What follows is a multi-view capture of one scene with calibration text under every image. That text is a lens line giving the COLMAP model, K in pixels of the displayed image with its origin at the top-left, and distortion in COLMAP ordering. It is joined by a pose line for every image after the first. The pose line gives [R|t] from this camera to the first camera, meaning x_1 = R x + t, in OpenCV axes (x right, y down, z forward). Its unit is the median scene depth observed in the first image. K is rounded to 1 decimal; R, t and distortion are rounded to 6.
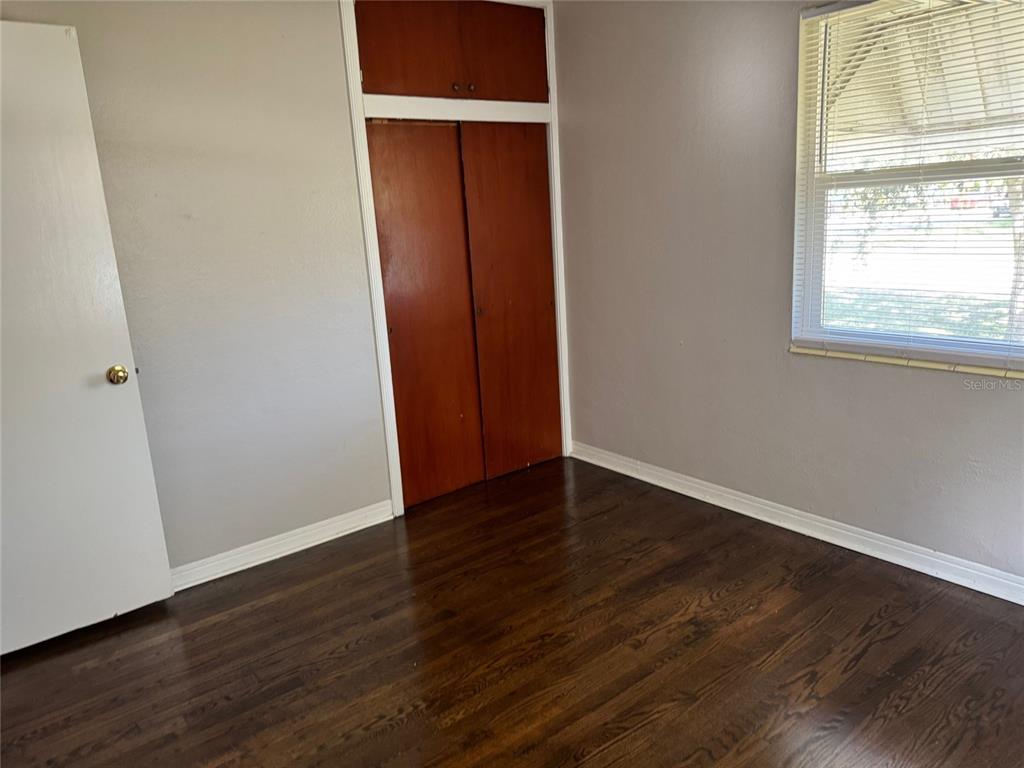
lens RADIAL K [[731.1, 0, 514.7], [0, 731.1, 377.6], [0, 0, 1]] dist [0.053682, -0.080933]
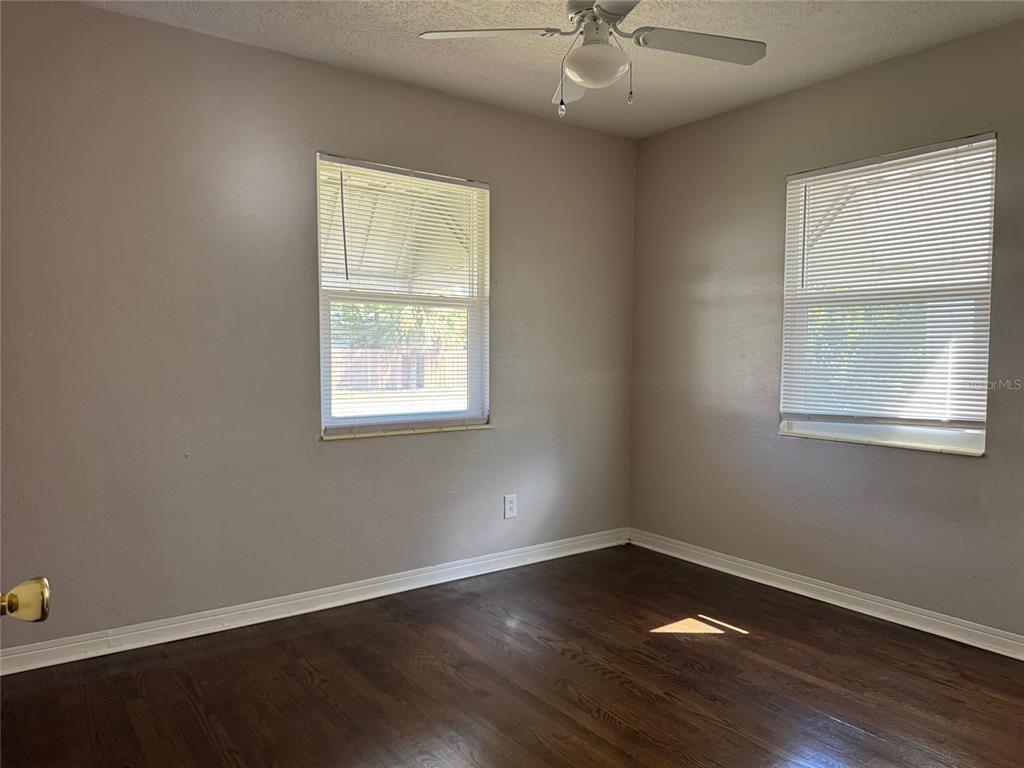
lens RADIAL K [[731.1, 0, 514.7], [0, 731.1, 377.6], [0, 0, 1]] dist [0.053682, -0.080933]
pose [[0.029096, 0.023012, 0.999312, -0.792604], [0.211432, 0.976973, -0.028654, -0.036971], [-0.976960, 0.212120, 0.023561, 0.731143]]
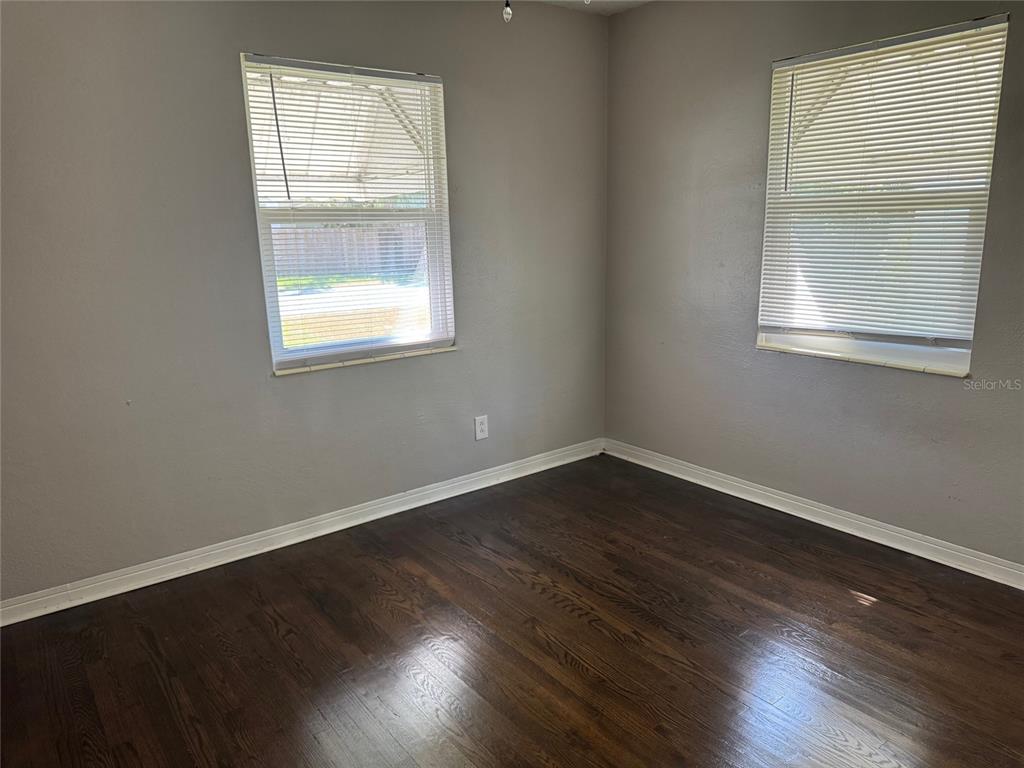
lens RADIAL K [[731.1, 0, 514.7], [0, 731.1, 377.6], [0, 0, 1]] dist [0.053682, -0.080933]
pose [[0.006818, -0.148985, 0.988816, -0.716746], [0.242986, 0.959449, 0.142884, -0.108599], [-0.970006, 0.239295, 0.042743, 0.681577]]
